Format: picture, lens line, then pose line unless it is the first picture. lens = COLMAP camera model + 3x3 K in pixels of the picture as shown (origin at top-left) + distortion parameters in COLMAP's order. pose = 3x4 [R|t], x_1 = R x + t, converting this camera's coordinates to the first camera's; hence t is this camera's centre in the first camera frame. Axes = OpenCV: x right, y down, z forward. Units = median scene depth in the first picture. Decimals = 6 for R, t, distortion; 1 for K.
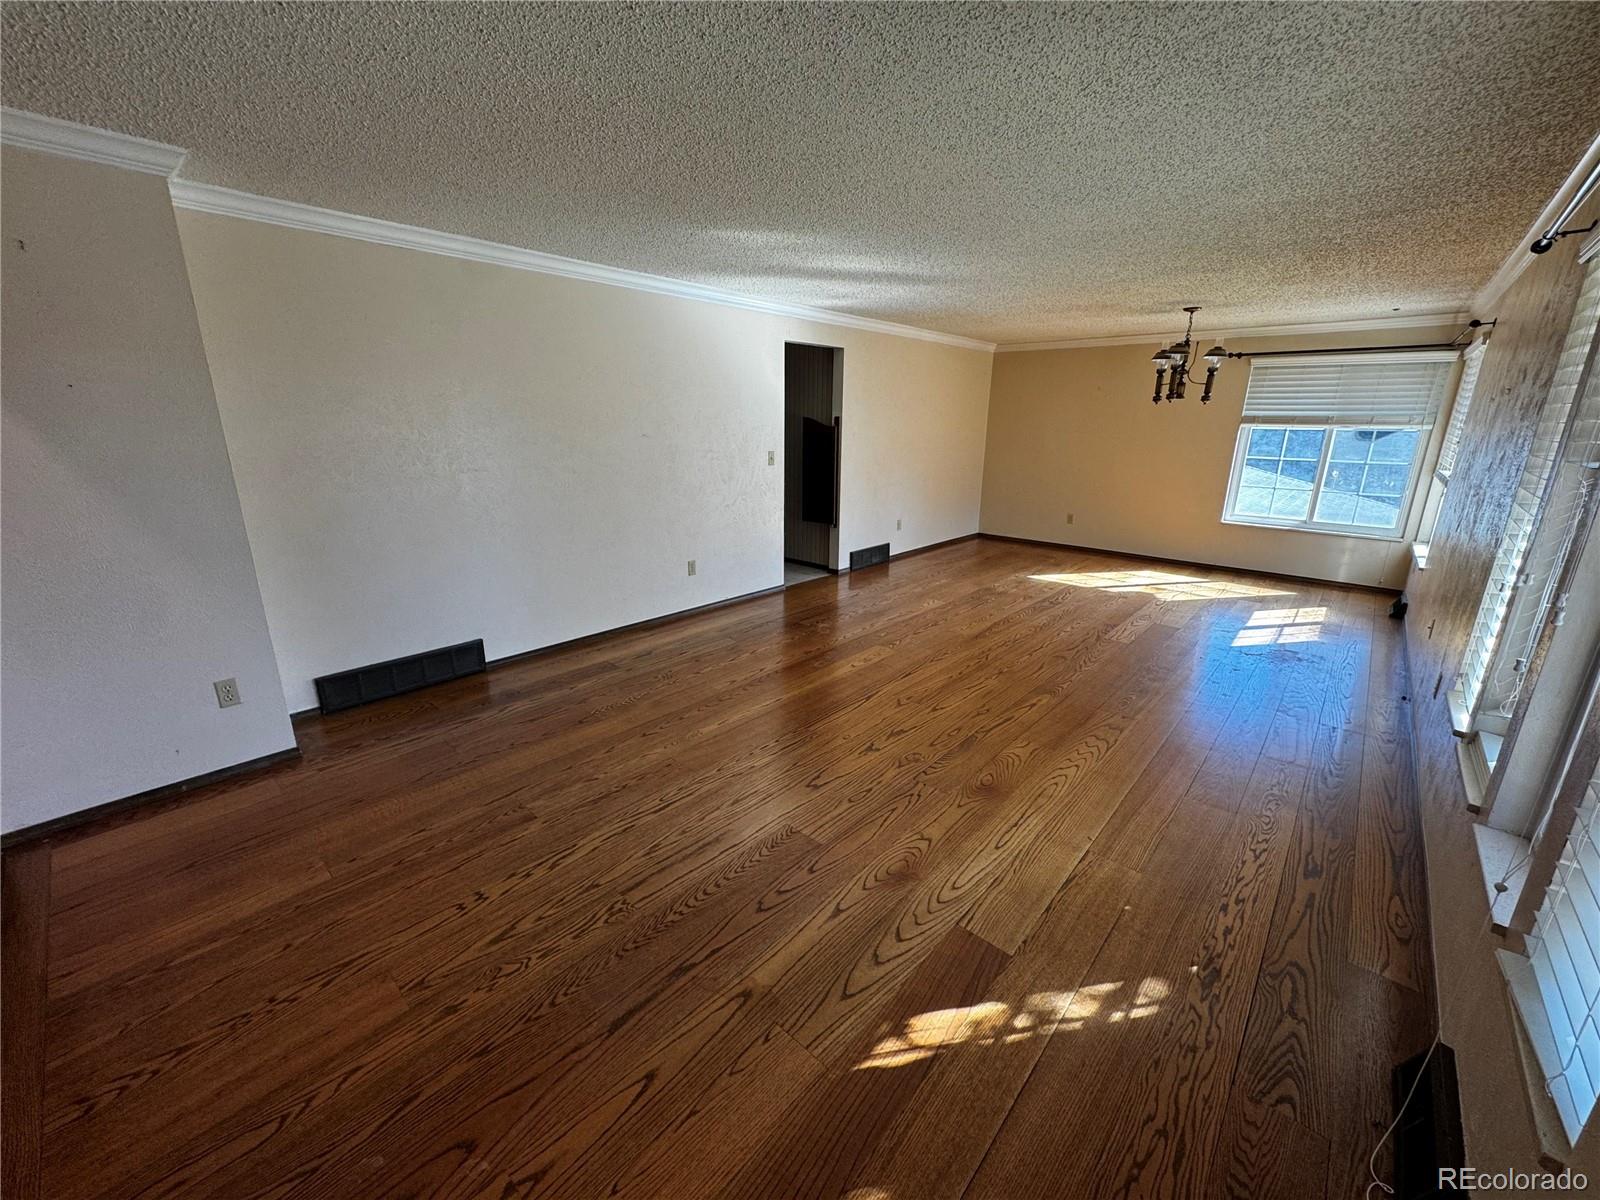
lens RADIAL K [[634.4, 0, 781.4], [0, 634.4, 608.0], [0, 0, 1]] dist [0.002191, 0.000273]
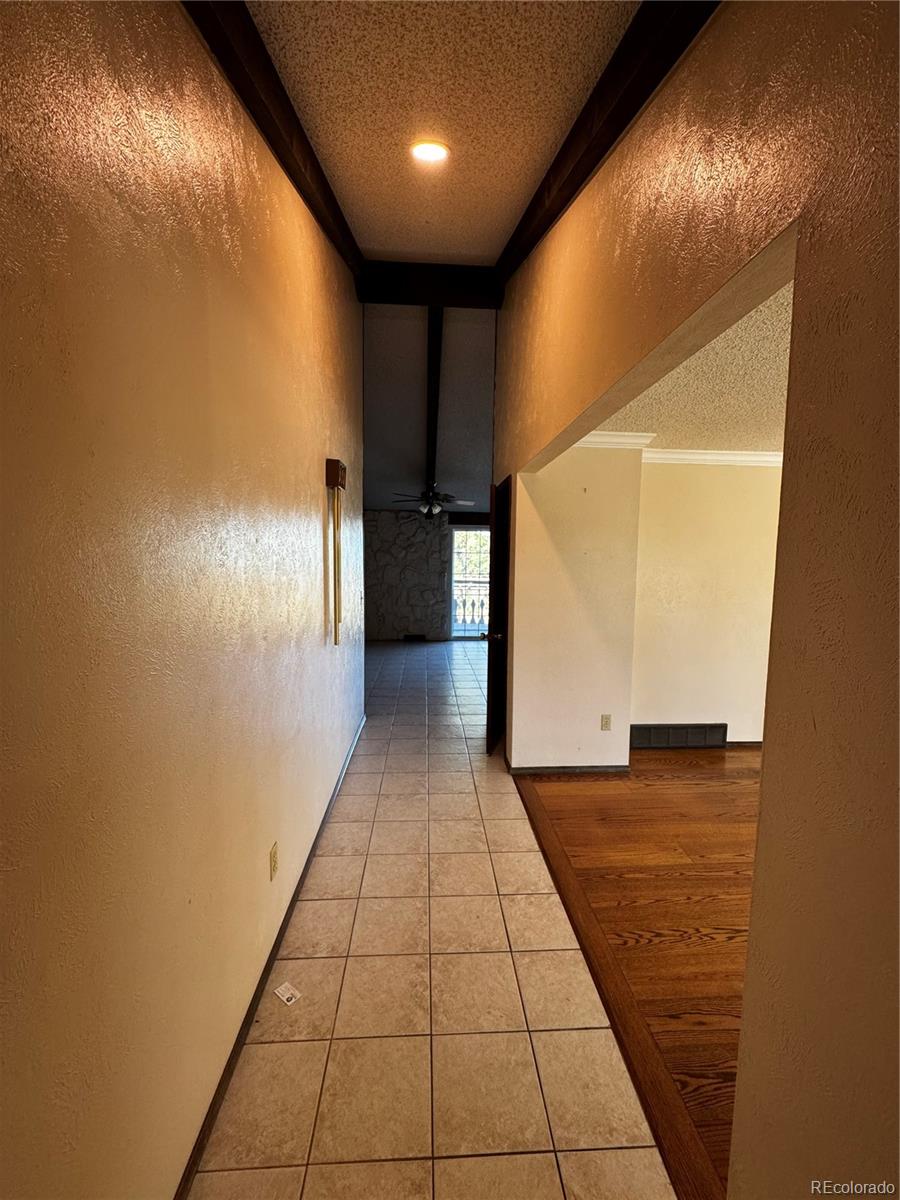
lens RADIAL K [[475.8, 0, 450.0], [0, 475.8, 600.0], [0, 0, 1]] dist [0.002191, 0.000273]
pose [[0.718946, 0.059535, -0.692511, -0.292284], [-0.205371, 0.970036, -0.129817, 0.065859], [0.664032, 0.235554, 0.709631, -0.256409]]
